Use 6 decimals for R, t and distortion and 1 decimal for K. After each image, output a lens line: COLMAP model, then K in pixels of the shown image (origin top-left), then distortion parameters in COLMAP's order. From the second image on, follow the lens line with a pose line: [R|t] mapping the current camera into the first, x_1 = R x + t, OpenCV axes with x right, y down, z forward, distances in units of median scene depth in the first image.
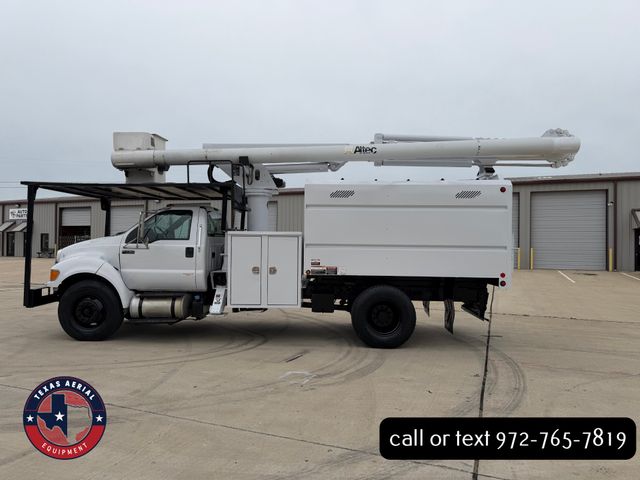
lens RADIAL K [[450.0, 0, 320.0], [0, 450.0, 240.0], [0, 0, 1]] dist [0.103329, -0.135404]
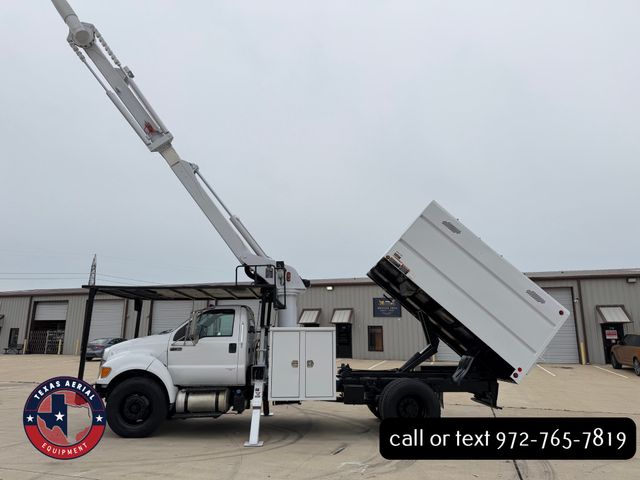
lens RADIAL K [[450.0, 0, 320.0], [0, 450.0, 240.0], [0, 0, 1]] dist [0.103329, -0.135404]
pose [[0.997402, 0.005658, 0.071812, -0.157349], [0.009271, 0.978536, -0.205867, -0.000836], [-0.071435, 0.205998, 0.975942, -0.140084]]
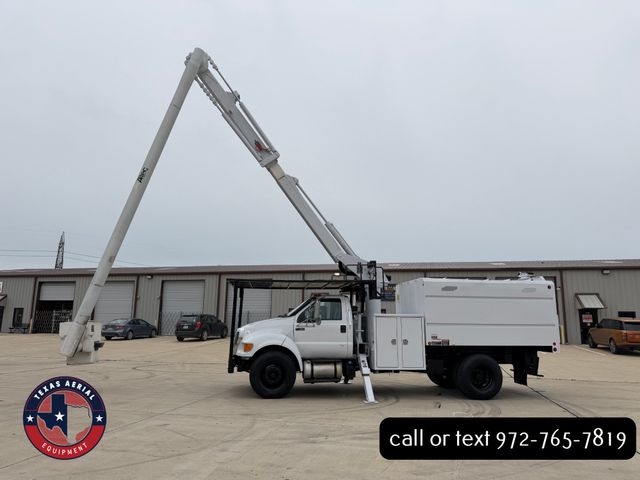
lens RADIAL K [[450.0, 0, 320.0], [0, 450.0, 240.0], [0, 0, 1]] dist [0.103329, -0.135404]
pose [[0.988808, 0.022429, 0.147501, -0.570266], [0.002276, 0.986252, -0.165232, -0.013995], [-0.149179, 0.163718, 0.975162, -0.392042]]
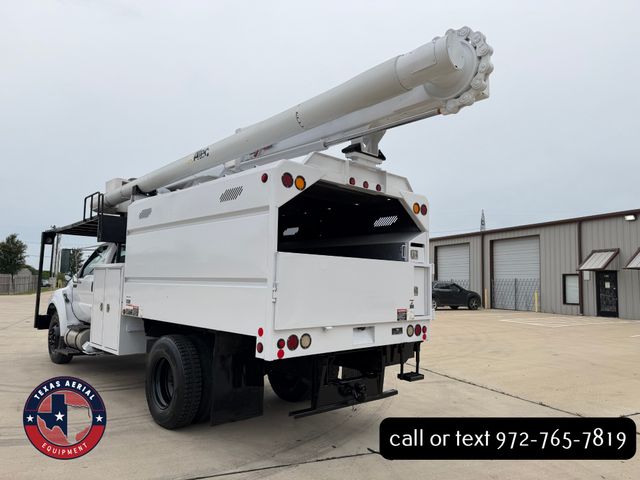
lens RADIAL K [[450.0, 0, 320.0], [0, 450.0, 240.0], [0, 0, 1]] dist [0.103329, -0.135404]
pose [[0.699815, -0.064044, -0.711447, 0.803766], [-0.012988, 0.994667, -0.102314, 0.021671], [0.714206, 0.080841, 0.695251, 0.642873]]
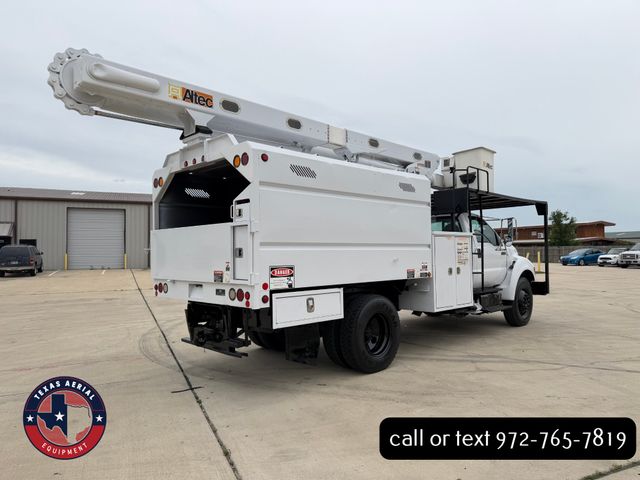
lens RADIAL K [[450.0, 0, 320.0], [0, 450.0, 240.0], [0, 0, 1]] dist [0.103329, -0.135404]
pose [[-0.709674, -0.021301, -0.704208, 0.772592], [0.005467, 0.999346, -0.035738, 0.032200], [0.704509, -0.029213, -0.709094, 1.768589]]
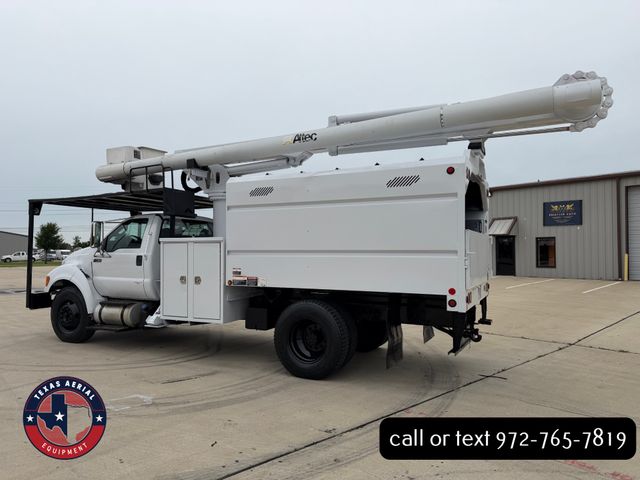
lens RADIAL K [[450.0, 0, 320.0], [0, 450.0, 240.0], [0, 0, 1]] dist [0.103329, -0.135404]
pose [[0.903422, -0.021597, -0.428208, 0.496413], [0.010592, 0.999550, -0.028067, 0.014533], [0.428621, 0.020820, 0.903244, 0.268439]]
